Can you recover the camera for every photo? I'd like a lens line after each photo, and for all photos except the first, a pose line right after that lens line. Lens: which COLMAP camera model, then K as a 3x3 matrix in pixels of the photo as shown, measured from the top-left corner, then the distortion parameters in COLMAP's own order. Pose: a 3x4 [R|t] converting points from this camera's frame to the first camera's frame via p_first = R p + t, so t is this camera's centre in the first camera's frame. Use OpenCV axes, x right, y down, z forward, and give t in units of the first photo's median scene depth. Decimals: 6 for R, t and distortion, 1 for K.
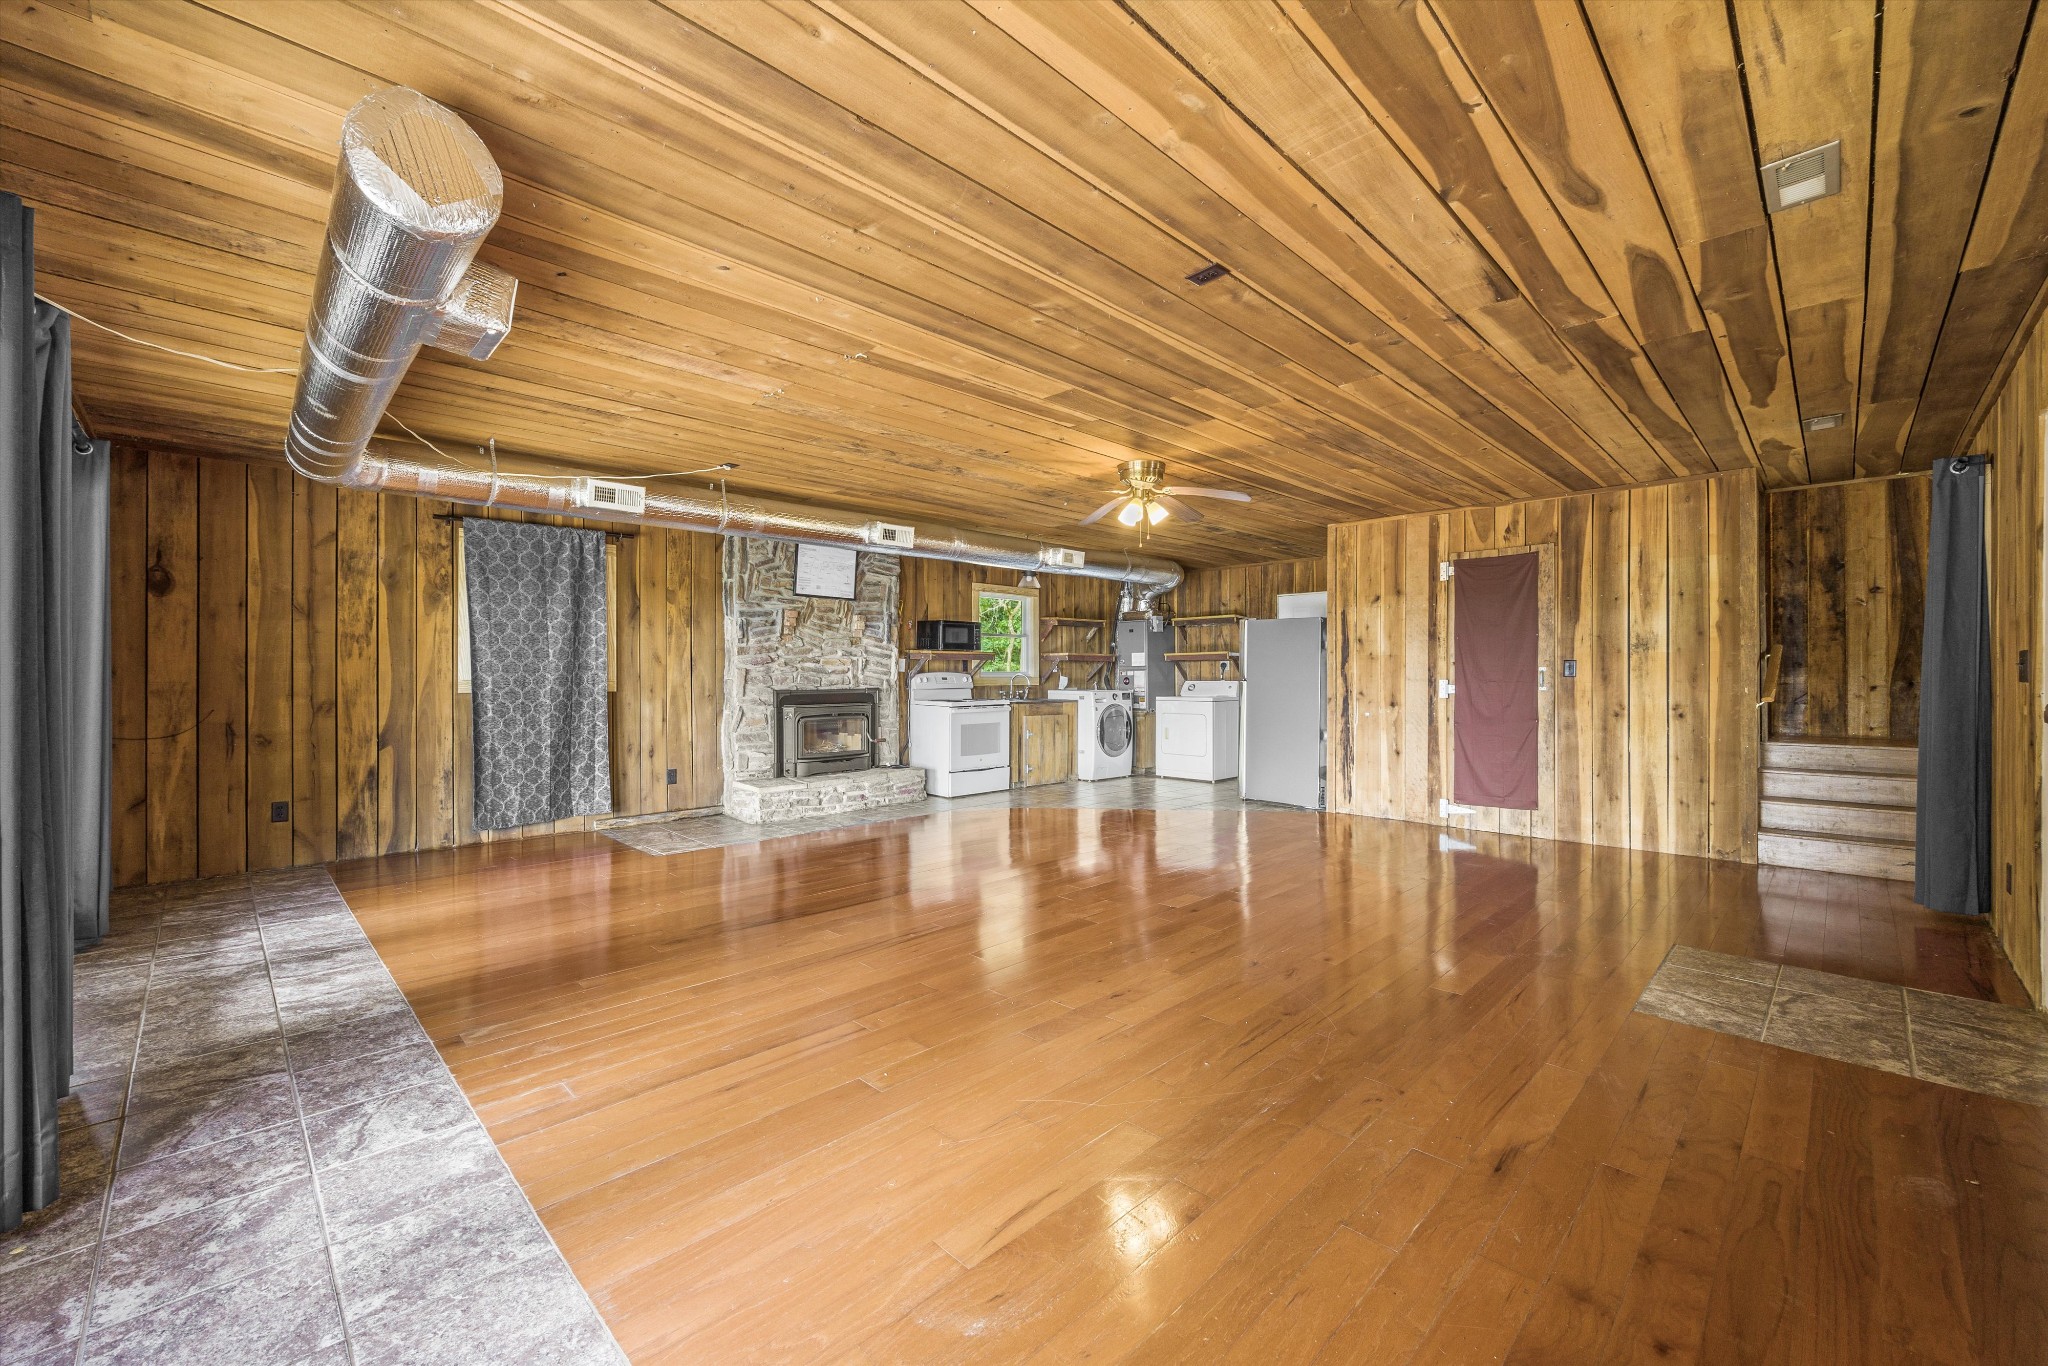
lens RADIAL K [[811.9, 0, 1025.9], [0, 811.9, 674.0], [0, 0, 1]] dist [-0.000593, -0.000303]
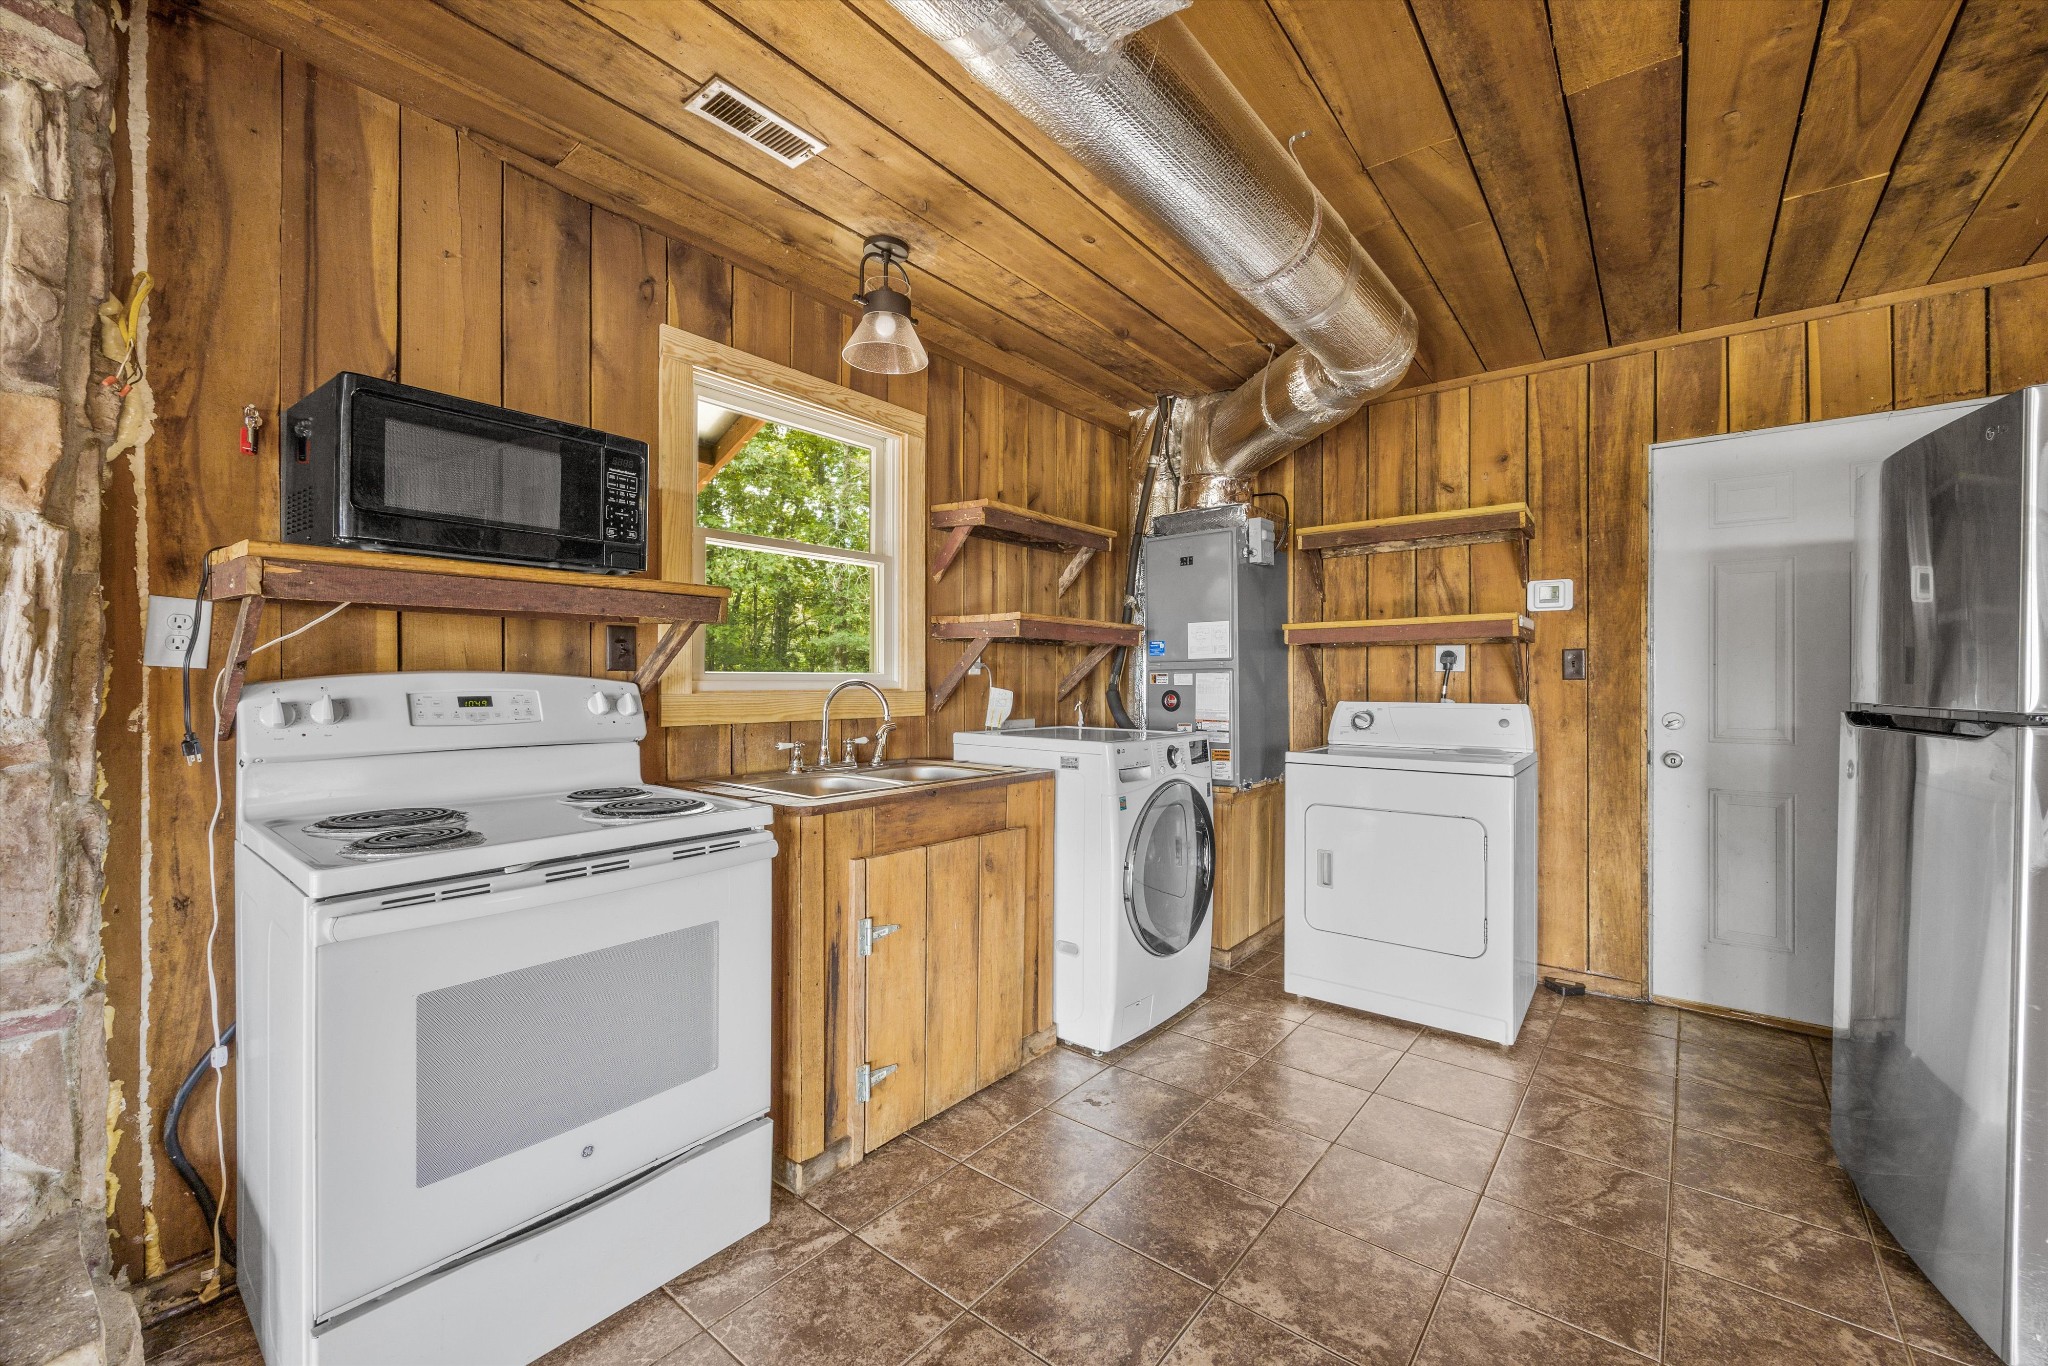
lens RADIAL K [[811.9, 0, 1024.3], [0, 811.9, 681.2], [0, 0, 1]] dist [-0.000593, -0.000303]
pose [[0.992787, 0.003389, 0.119843, 0.017134], [-0.003465, 0.999994, 0.000426, -0.000351], [-0.119841, -0.000838, 0.992793, 0.686098]]
